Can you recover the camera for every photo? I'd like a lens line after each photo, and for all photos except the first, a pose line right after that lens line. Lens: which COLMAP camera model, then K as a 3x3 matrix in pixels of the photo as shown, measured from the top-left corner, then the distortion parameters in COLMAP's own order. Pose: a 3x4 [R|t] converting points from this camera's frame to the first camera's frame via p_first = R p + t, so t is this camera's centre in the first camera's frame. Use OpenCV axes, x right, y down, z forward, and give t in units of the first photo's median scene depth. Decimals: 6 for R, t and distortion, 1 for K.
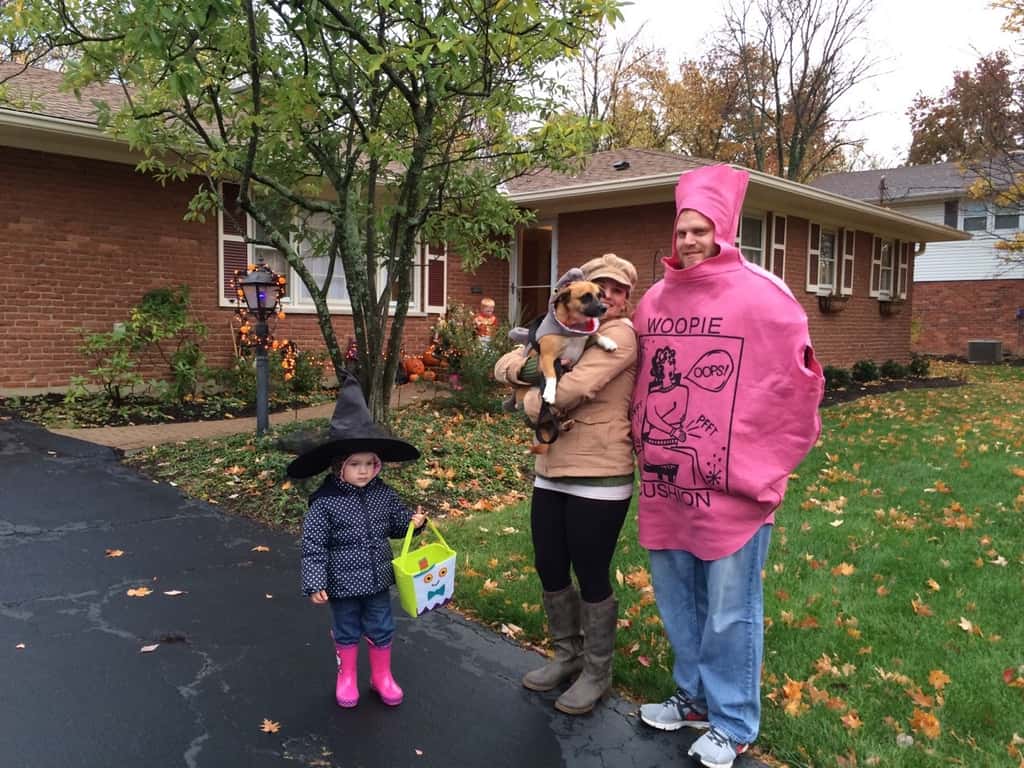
lens RADIAL K [[866.8, 0, 512.0], [0, 866.8, 384.0], [0, 0, 1]] dist [0.096052, -0.127601]
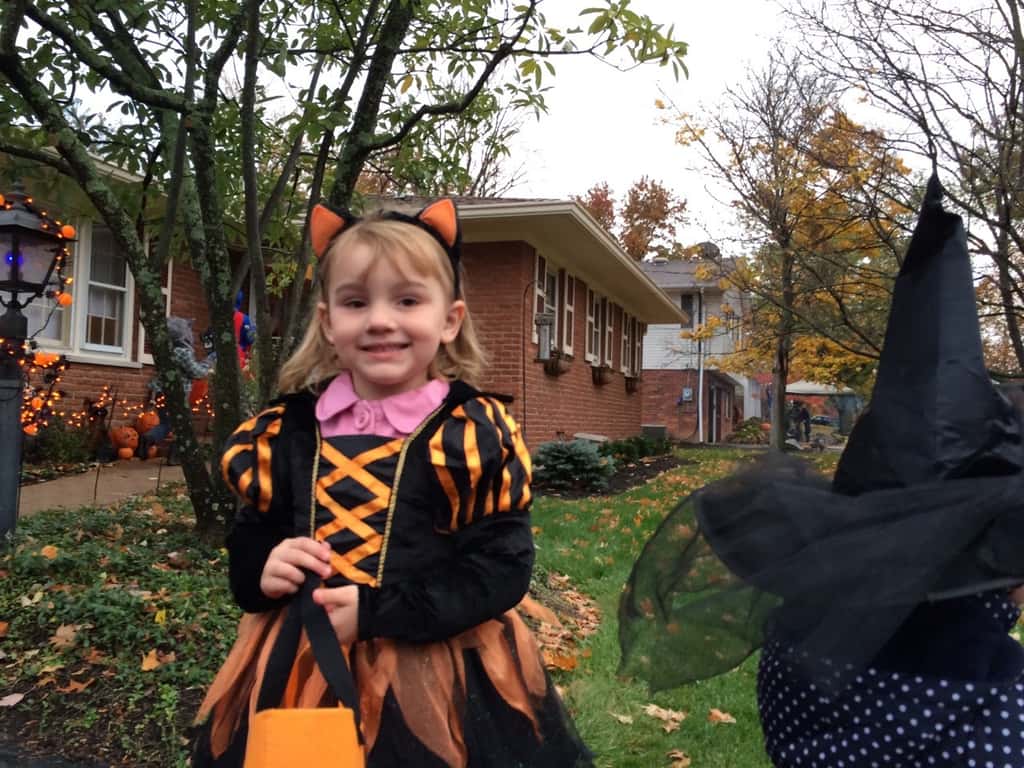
lens RADIAL K [[866.8, 0, 512.0], [0, 866.8, 384.0], [0, 0, 1]] dist [0.096052, -0.127601]
pose [[0.914171, 0.032579, 0.404016, -0.110852], [0.008616, 0.994977, -0.099729, 0.010657], [-0.405236, 0.094650, 0.909299, 0.211474]]
